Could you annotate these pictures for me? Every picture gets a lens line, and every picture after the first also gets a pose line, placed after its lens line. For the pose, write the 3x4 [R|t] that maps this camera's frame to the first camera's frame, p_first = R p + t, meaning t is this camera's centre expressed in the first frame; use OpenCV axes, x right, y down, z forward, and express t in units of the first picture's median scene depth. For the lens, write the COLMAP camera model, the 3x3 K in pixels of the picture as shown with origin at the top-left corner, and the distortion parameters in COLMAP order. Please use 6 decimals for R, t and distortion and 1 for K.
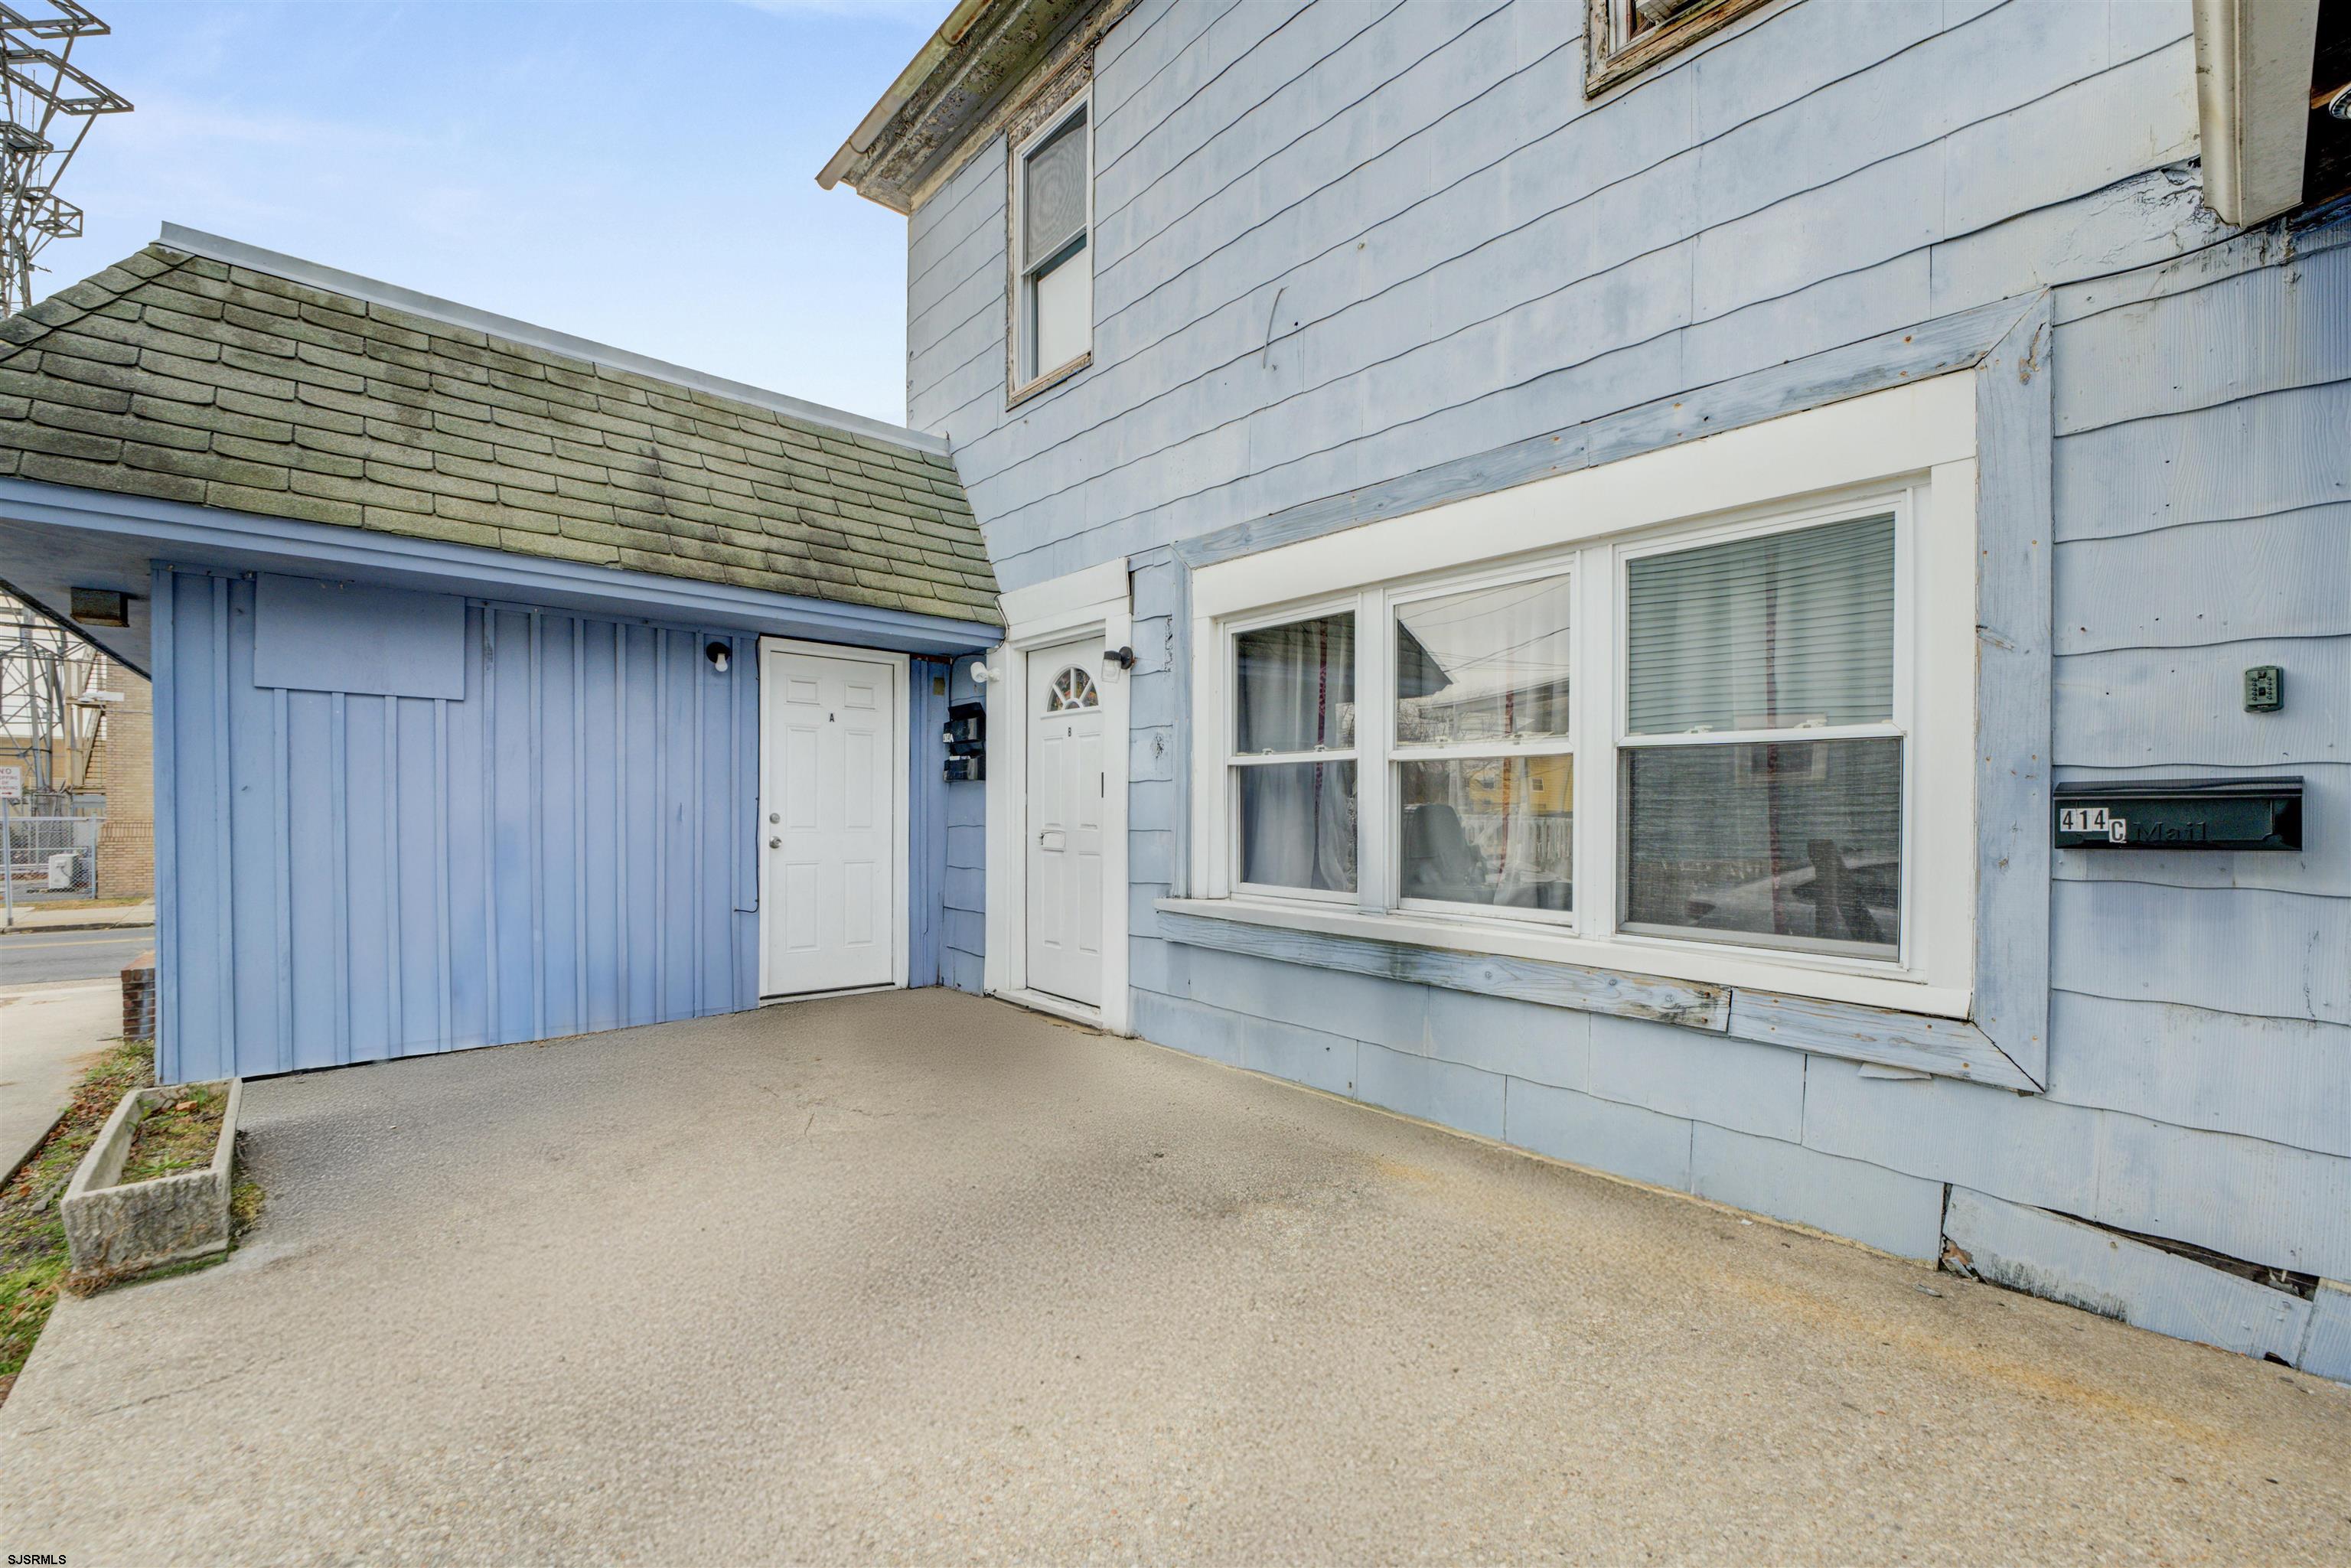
lens RADIAL K [[961.1, 0, 1176.9], [0, 961.1, 811.5], [0, 0, 1]] dist [-0.025560, -0.000154]
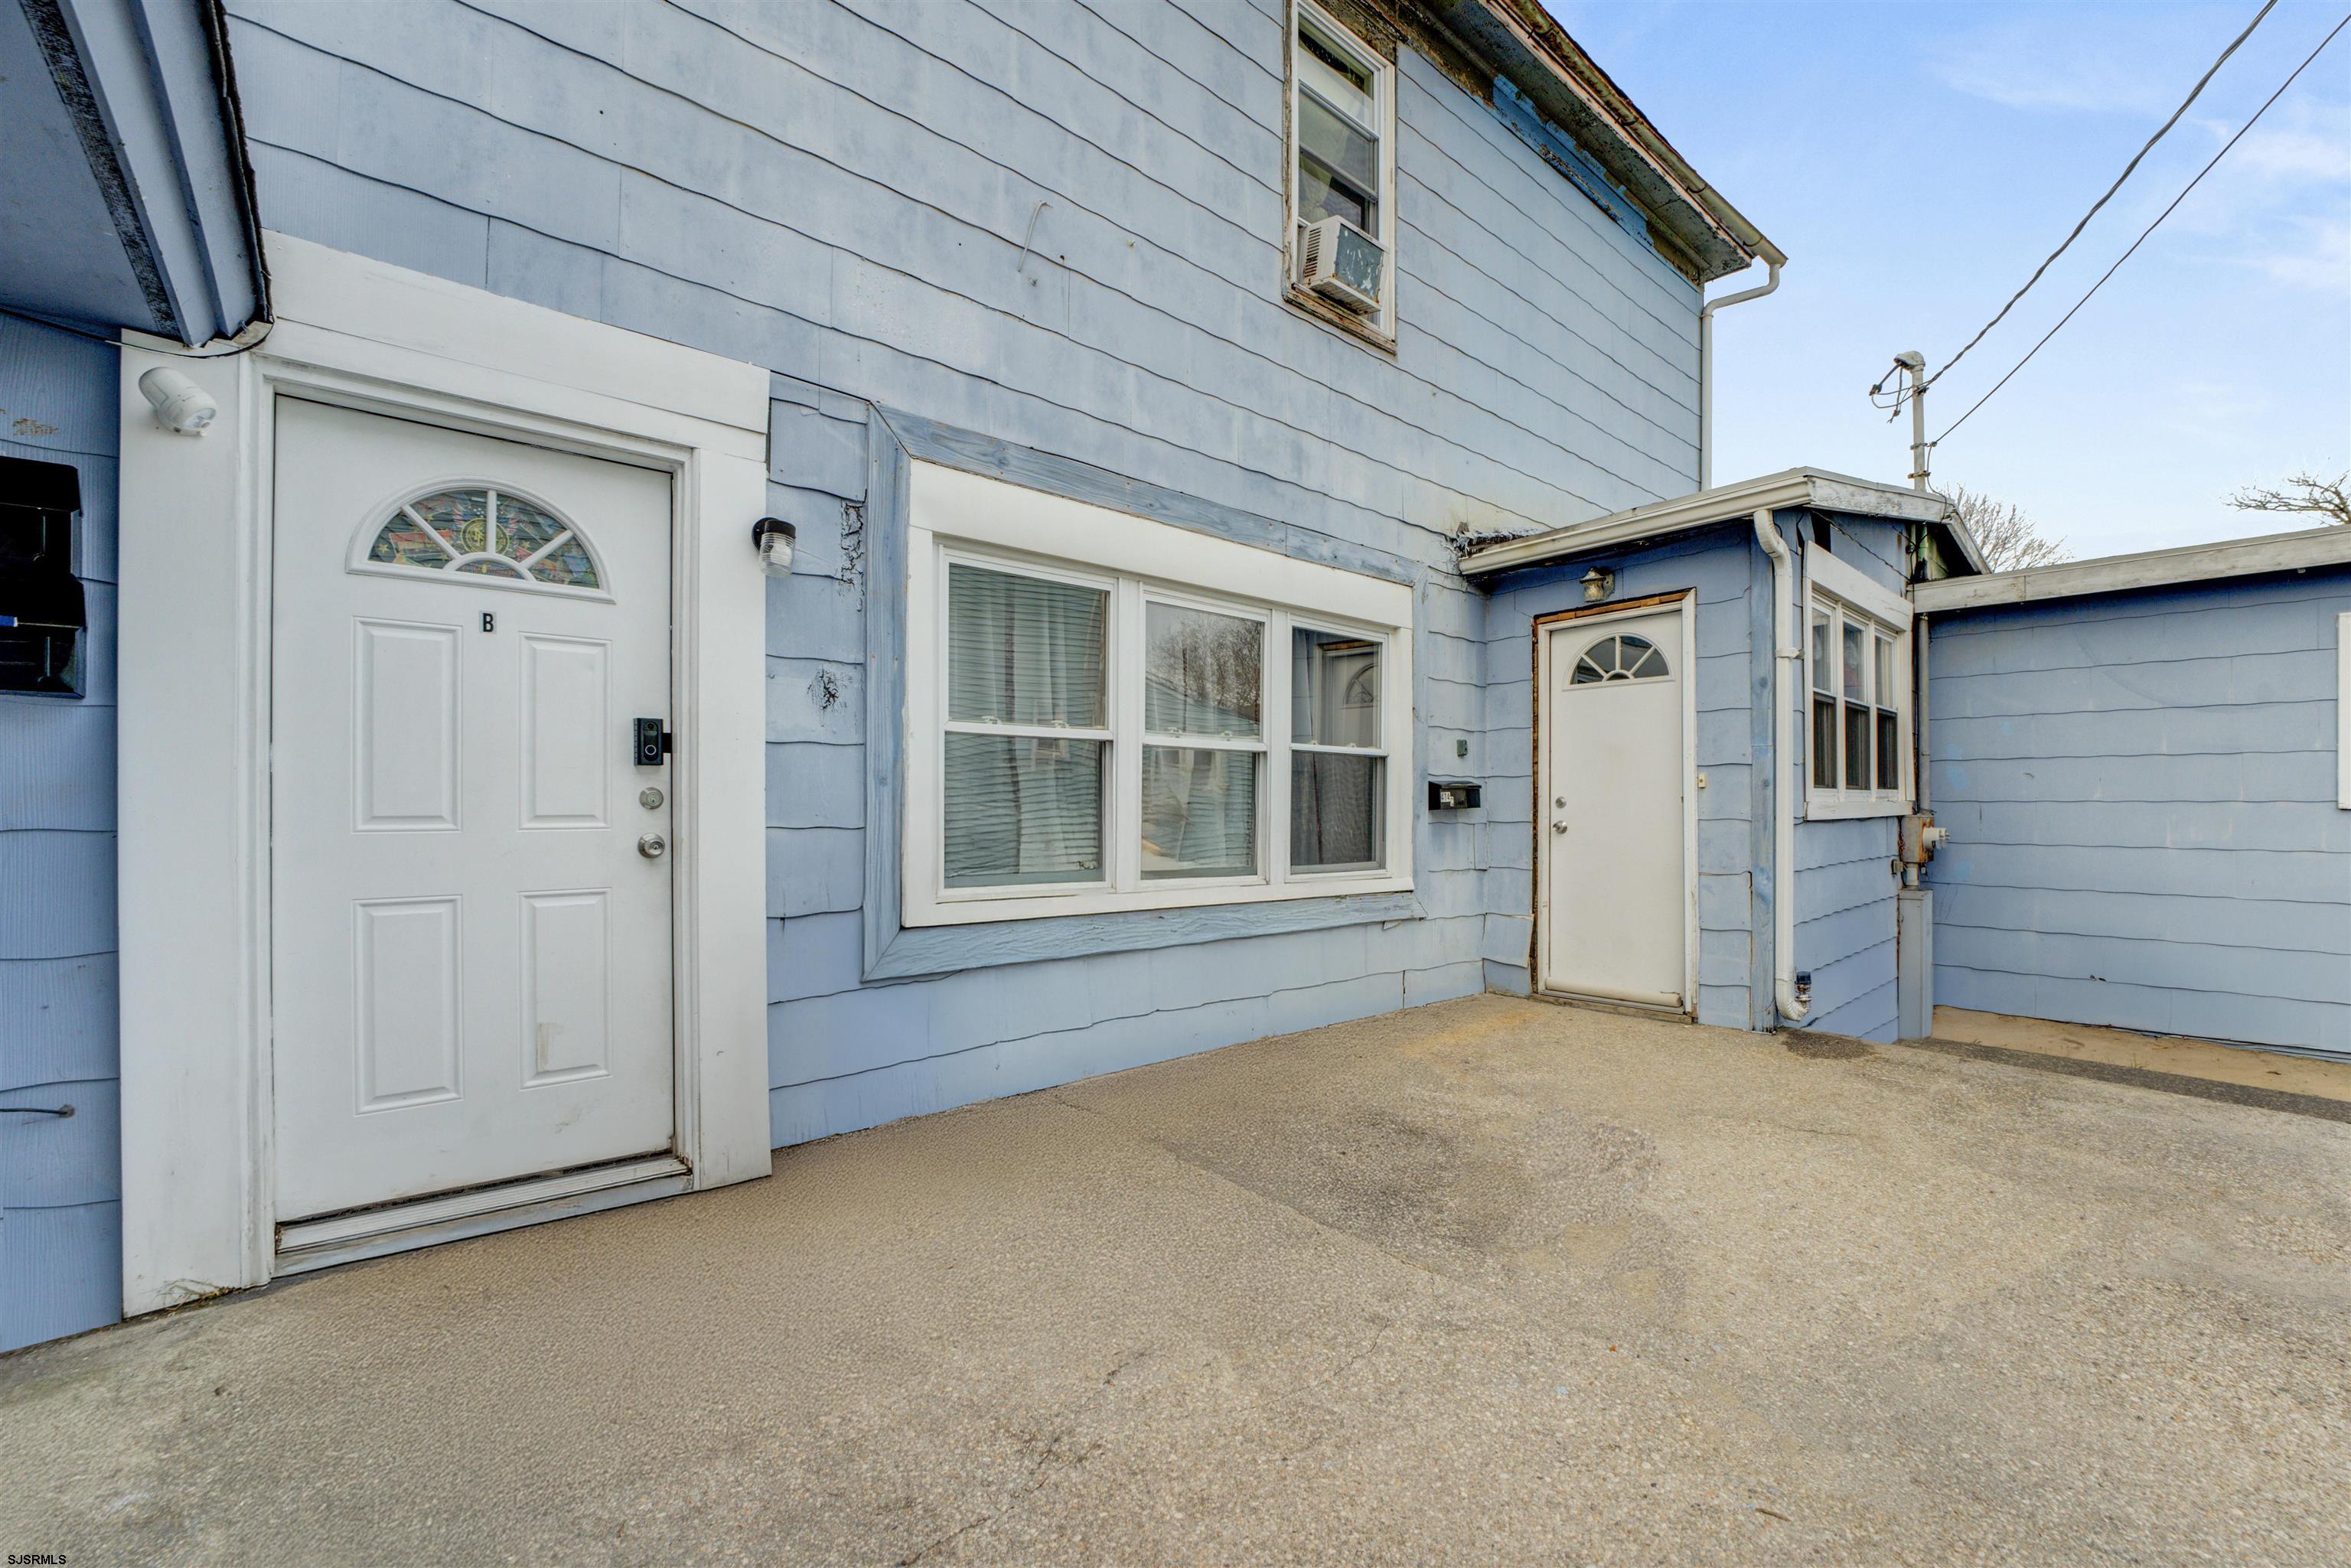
lens RADIAL K [[950.3, 0, 1175.5], [0, 950.3, 784.0], [0, 0, 1]] dist [-0.022883, -0.000064]
pose [[0.009296, 0.010548, 0.999901, -1.018160], [-0.003025, 0.999940, -0.010520, 0.001816], [-0.999952, -0.002927, 0.009327, 1.166010]]
